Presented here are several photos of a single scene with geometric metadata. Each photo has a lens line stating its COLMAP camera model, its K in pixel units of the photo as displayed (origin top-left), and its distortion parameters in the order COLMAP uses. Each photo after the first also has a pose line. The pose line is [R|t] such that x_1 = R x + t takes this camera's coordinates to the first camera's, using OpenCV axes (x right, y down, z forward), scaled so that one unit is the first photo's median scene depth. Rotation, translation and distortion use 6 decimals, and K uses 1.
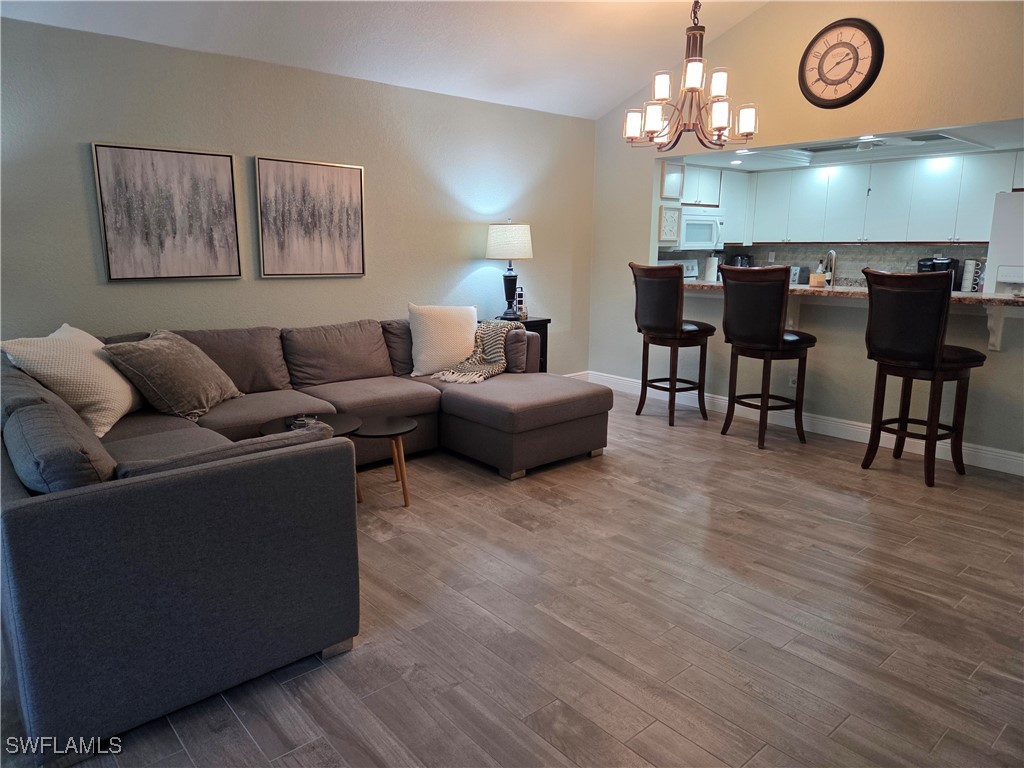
lens RADIAL K [[690.2, 0, 511.5], [0, 690.2, 378.0], [0, 0, 1]] dist [0.073625, -0.026034]
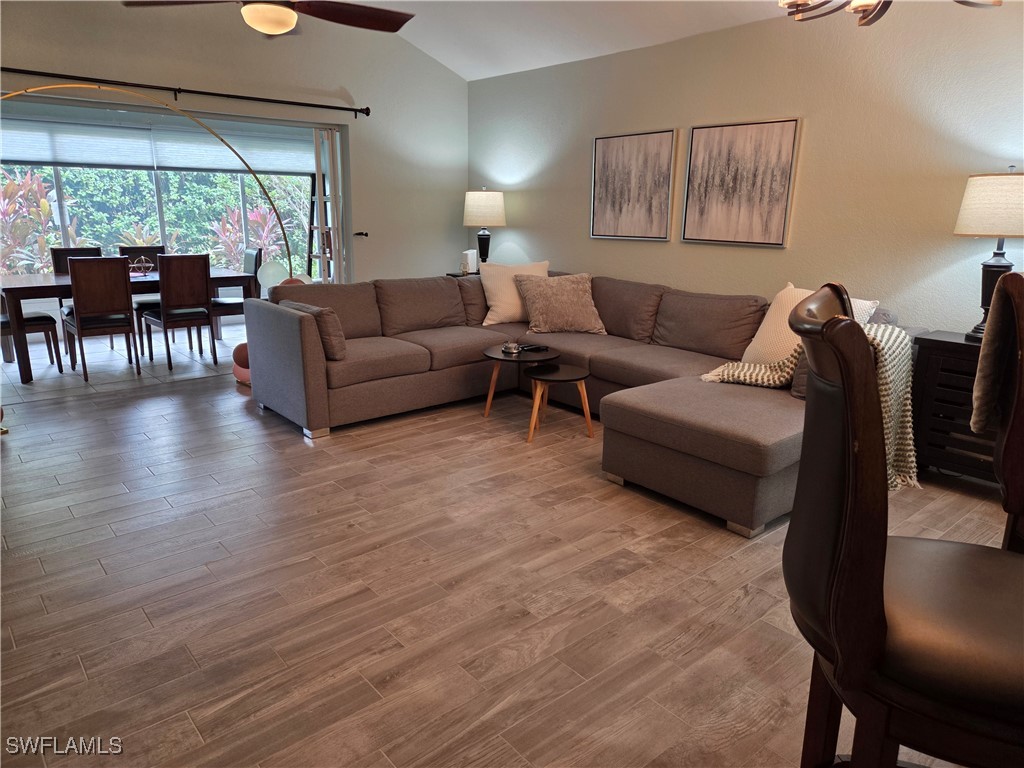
lens RADIAL K [[690.2, 0, 505.0], [0, 690.2, 382.5], [0, 0, 1]] dist [0.073625, -0.026034]
pose [[-0.026879, 0.241992, -0.969906, 0.745272], [-0.208455, 0.947569, 0.242196, -0.139434], [0.977663, 0.208692, 0.024975, 0.745289]]
